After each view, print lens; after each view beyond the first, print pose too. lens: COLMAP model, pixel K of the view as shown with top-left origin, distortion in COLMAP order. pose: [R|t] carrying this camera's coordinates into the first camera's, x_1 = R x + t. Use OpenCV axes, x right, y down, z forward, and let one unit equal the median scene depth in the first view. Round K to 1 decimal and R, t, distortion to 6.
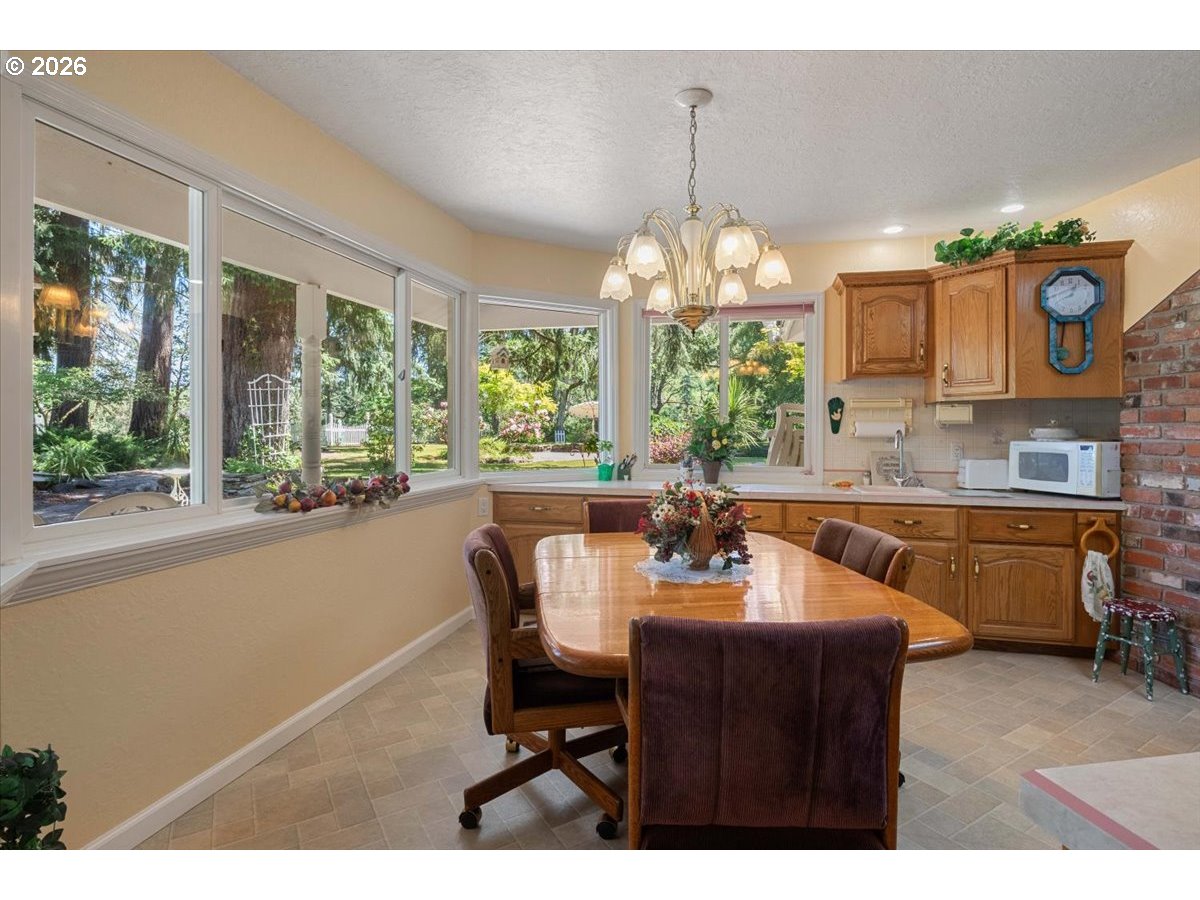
lens RADIAL K [[610.5, 0, 597.2], [0, 610.5, 440.0], [0, 0, 1]] dist [-0.001502, -0.000637]
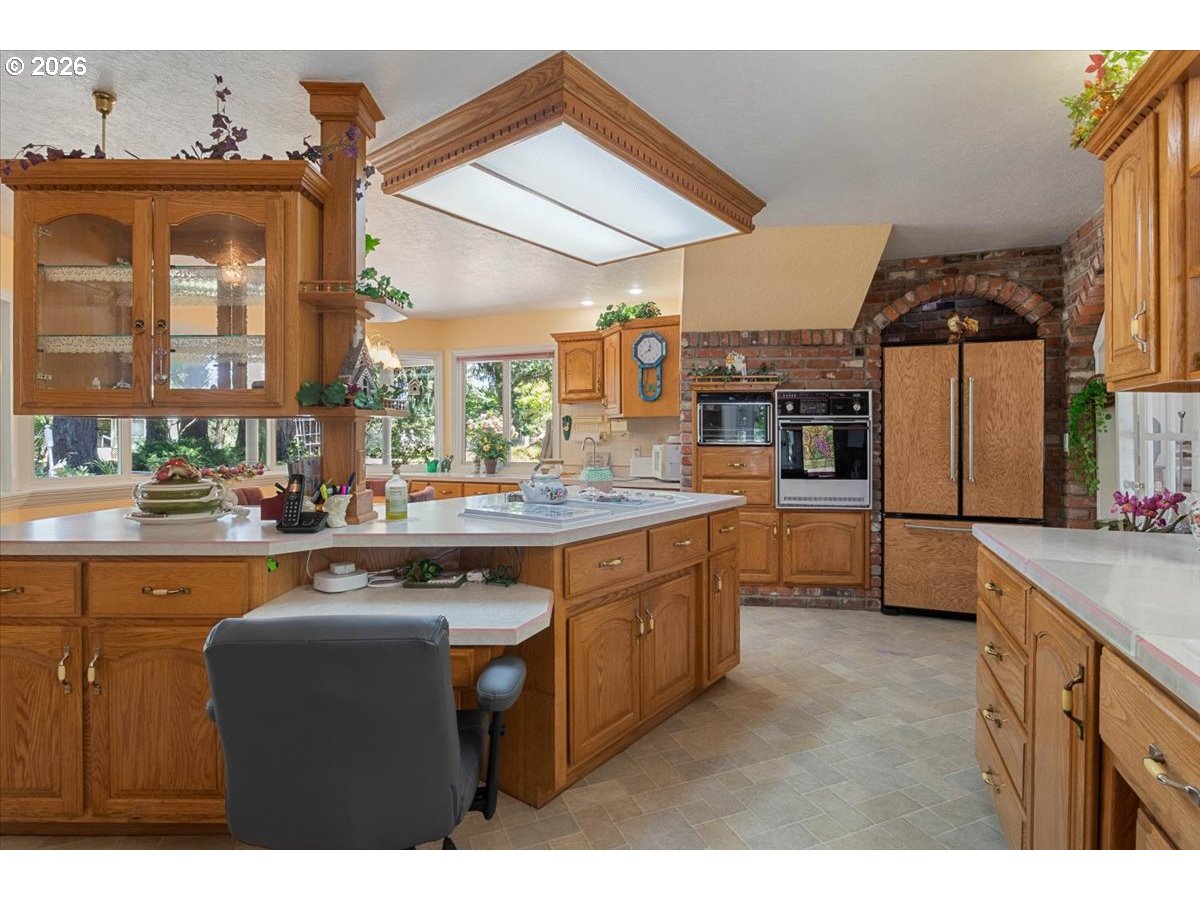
lens RADIAL K [[610.5, 0, 597.2], [0, 610.5, 440.0], [0, 0, 1]] dist [-0.001502, -0.000637]
pose [[0.986221, -0.004395, -0.165377, 0.744181], [0.002259, 0.999912, -0.013103, 0.009179], [0.165420, 0.012549, 0.986143, -0.455776]]
